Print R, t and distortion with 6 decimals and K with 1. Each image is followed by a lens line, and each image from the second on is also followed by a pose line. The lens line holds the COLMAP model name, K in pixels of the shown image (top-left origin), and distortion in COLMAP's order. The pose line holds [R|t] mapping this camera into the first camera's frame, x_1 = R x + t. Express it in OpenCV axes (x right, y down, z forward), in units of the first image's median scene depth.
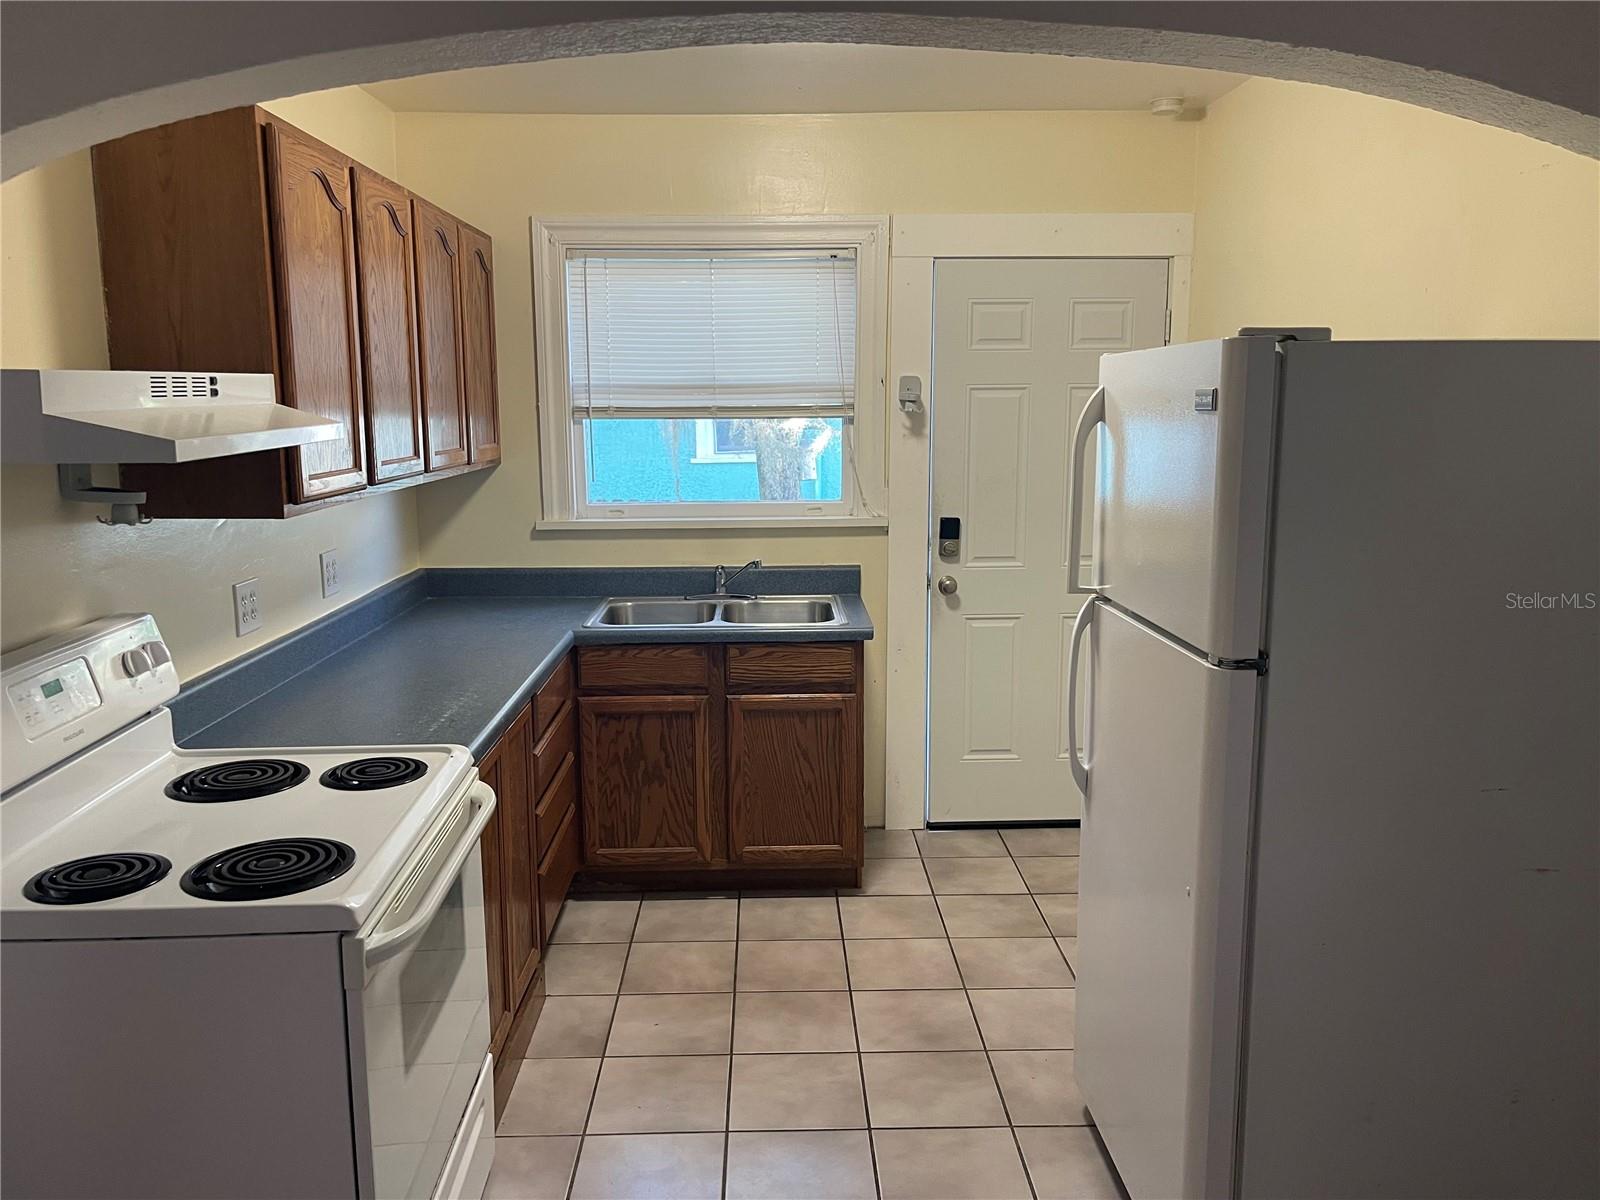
lens RADIAL K [[1217.9, 0, 801.9], [0, 1217.9, 593.0], [0, 0, 1]] dist [0.089159, -0.110900]
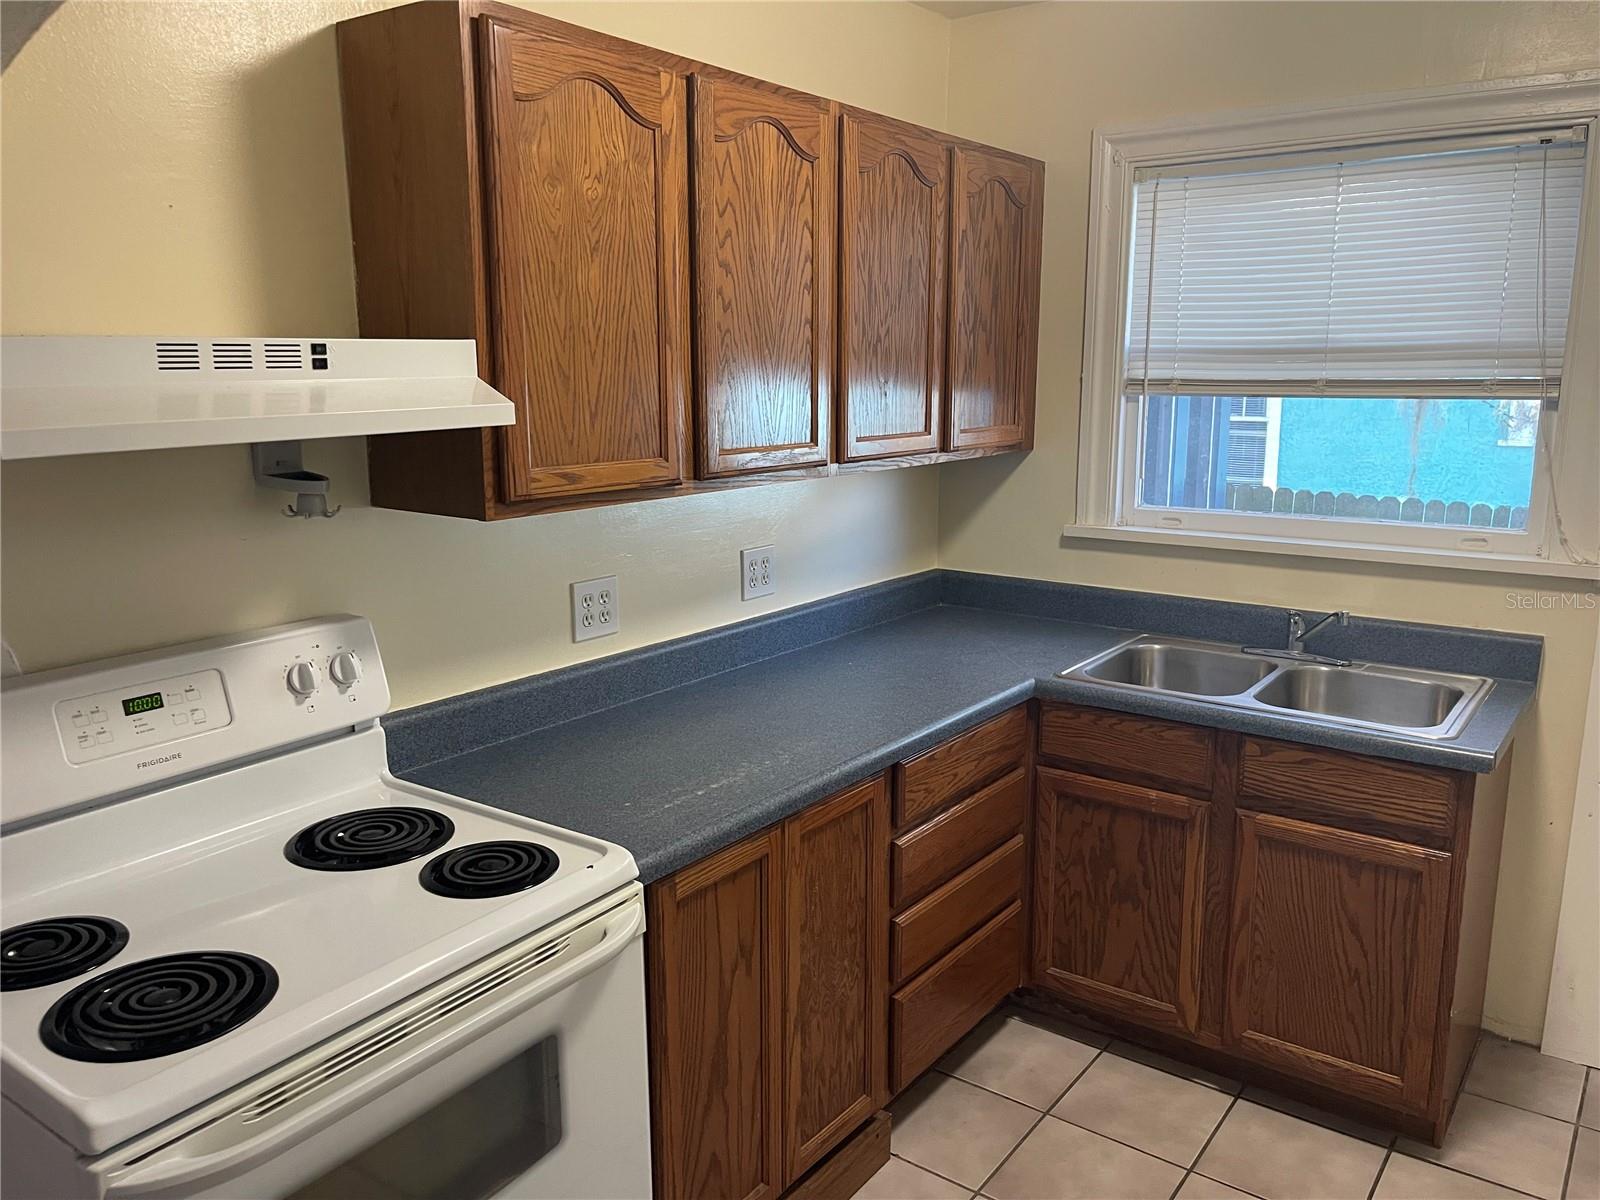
lens RADIAL K [[1213.2, 0, 787.3], [0, 1213.2, 599.4], [0, 0, 1]] dist [0.048532, -0.077048]
pose [[0.786765, 0.120522, -0.605372, 0.136775], [-0.100449, 0.992678, 0.067083, -0.051317], [0.609025, 0.008031, 0.793110, 0.305706]]
